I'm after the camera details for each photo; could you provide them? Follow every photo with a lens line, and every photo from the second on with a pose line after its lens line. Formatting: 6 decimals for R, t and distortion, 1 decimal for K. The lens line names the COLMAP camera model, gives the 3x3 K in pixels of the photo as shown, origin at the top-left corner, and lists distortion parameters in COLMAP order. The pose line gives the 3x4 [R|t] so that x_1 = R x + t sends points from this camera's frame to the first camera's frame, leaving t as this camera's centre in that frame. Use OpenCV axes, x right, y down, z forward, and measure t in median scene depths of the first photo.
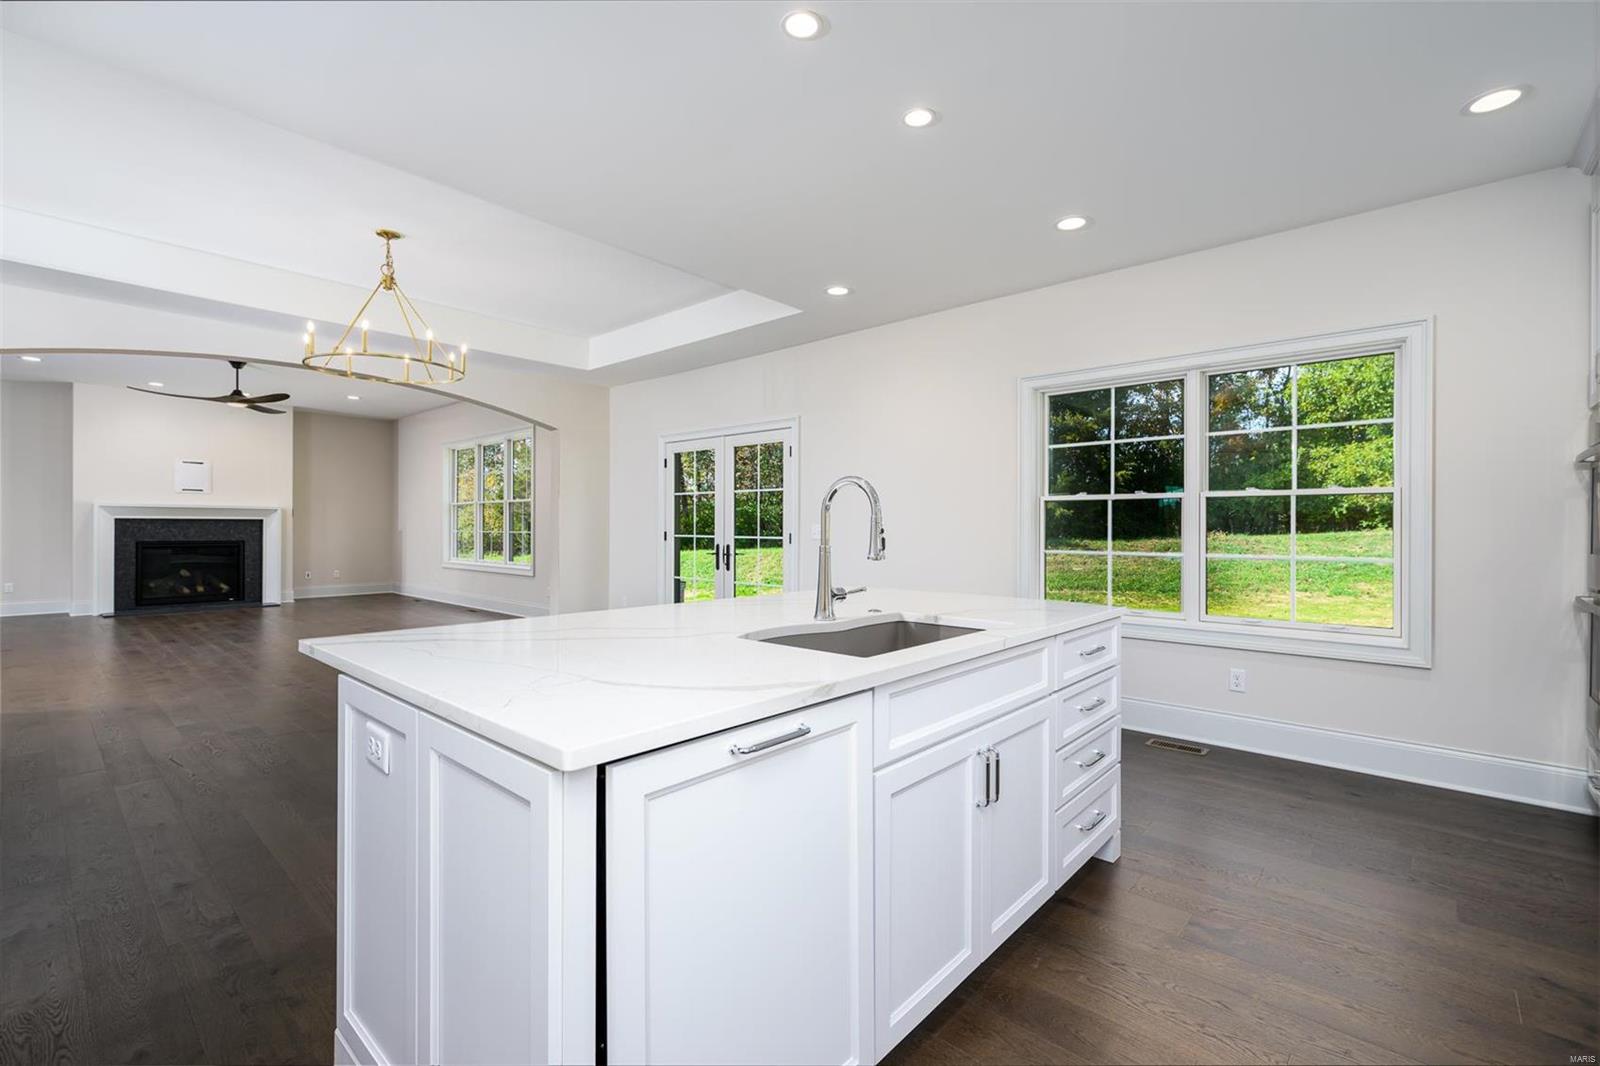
lens RADIAL K [[704.5, 0, 801.2], [0, 704.5, 529.4], [0, 0, 1]] dist [0.003161, 0.000180]
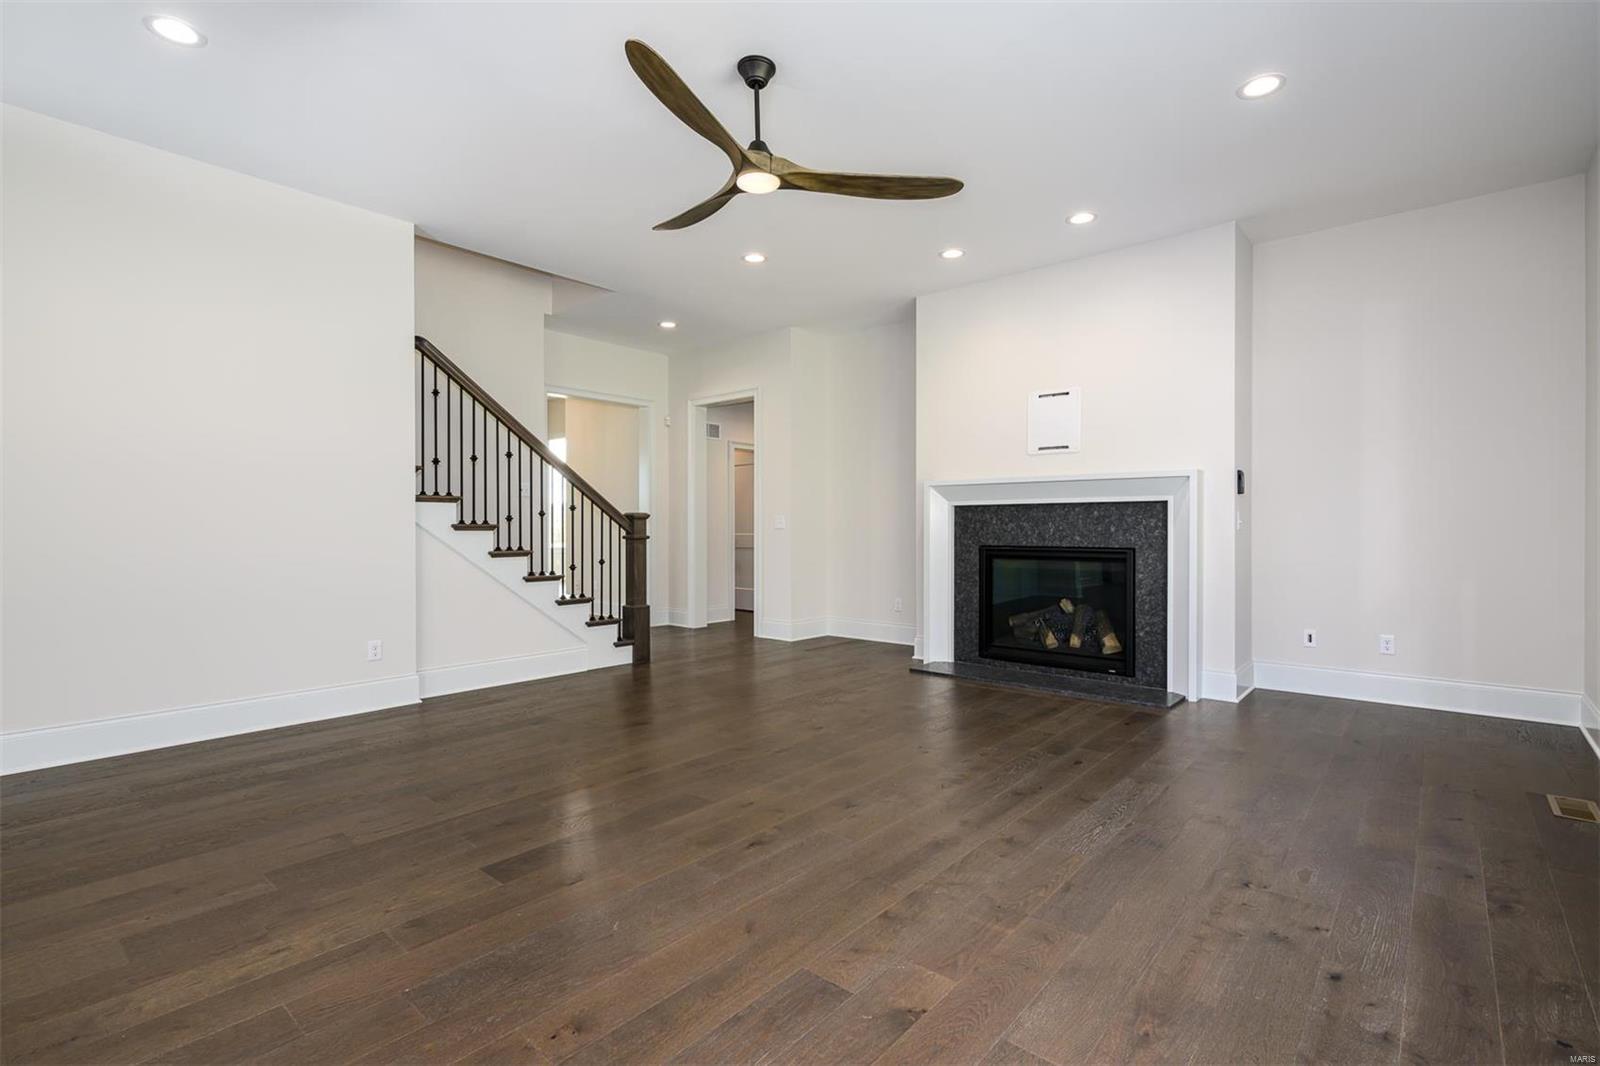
lens RADIAL K [[749.1, 0, 771.3], [0, 749.1, 532.3], [0, 0, 1]] dist [-0.000138, -0.000208]
pose [[0.002809, 0.004927, -0.999984, -0.316677], [-0.000721, 0.999988, 0.004925, 0.003616], [0.999996, 0.000707, 0.002812, 0.793401]]
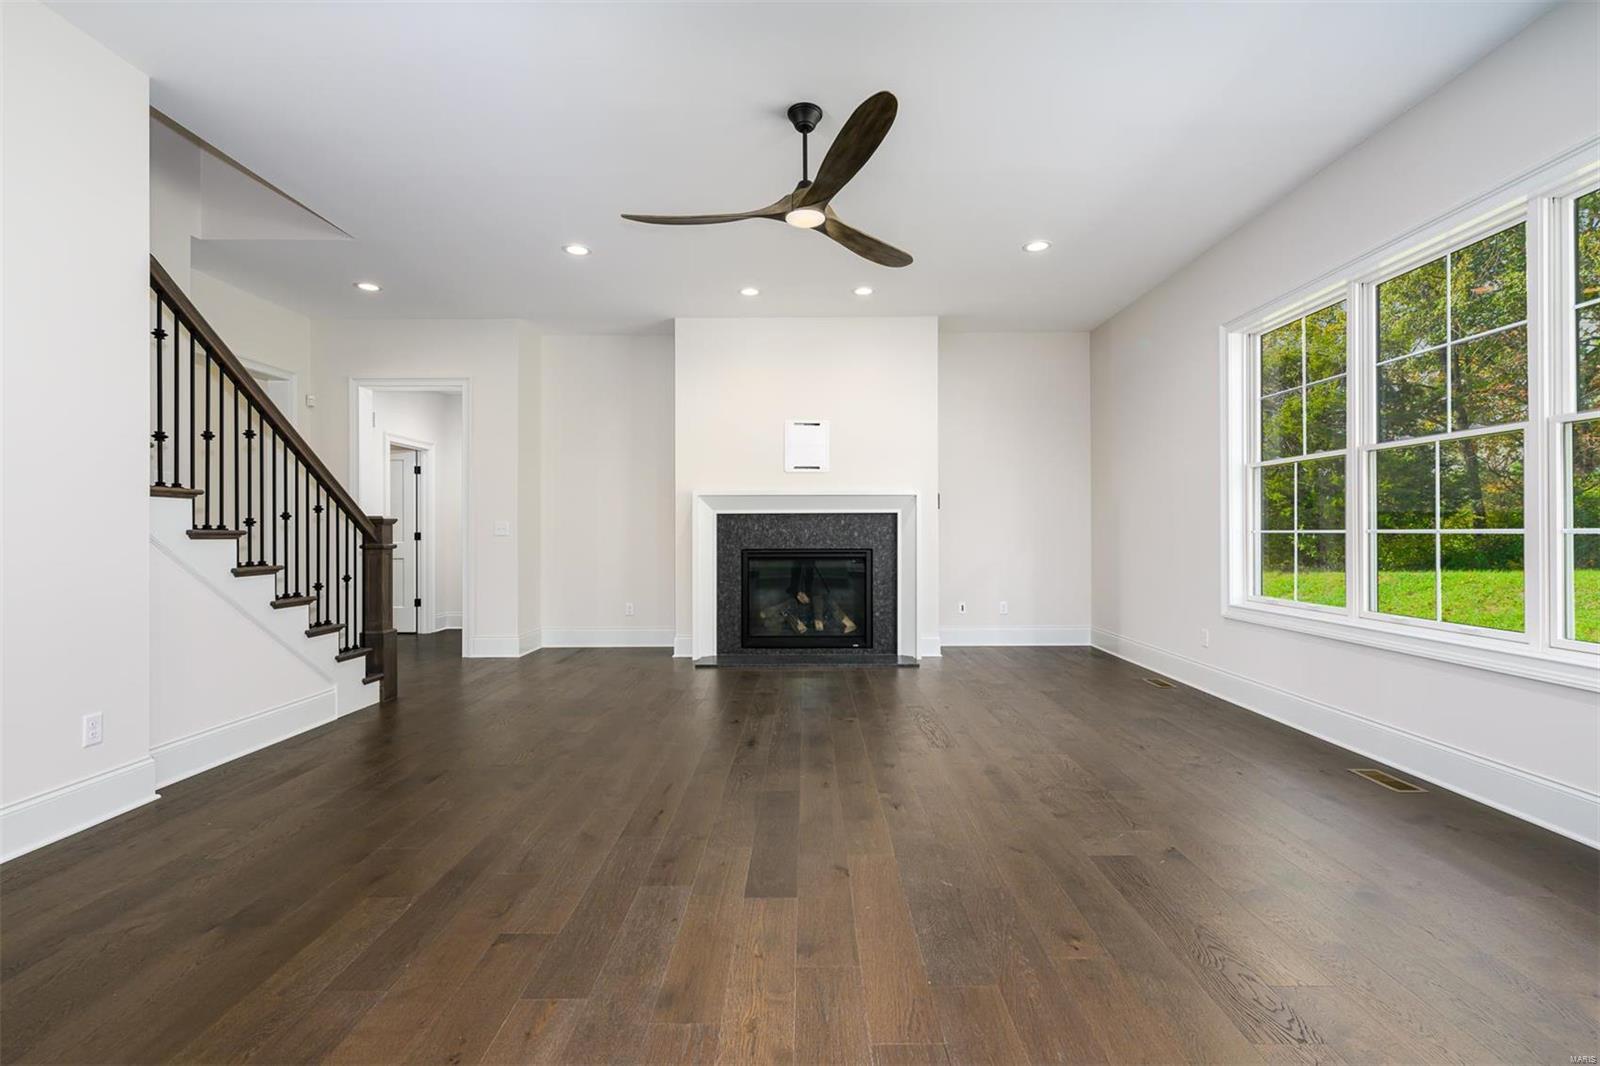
lens RADIAL K [[734.0, 0, 800.0], [0, 734.0, 533.0], [0, 0, 1]] dist [0.002871, -0.000095]
pose [[0.666021, -0.004970, -0.745916, -0.381986], [0.004152, 0.999987, -0.002956, 0.004381], [0.745921, -0.001128, 0.666033, 0.563334]]
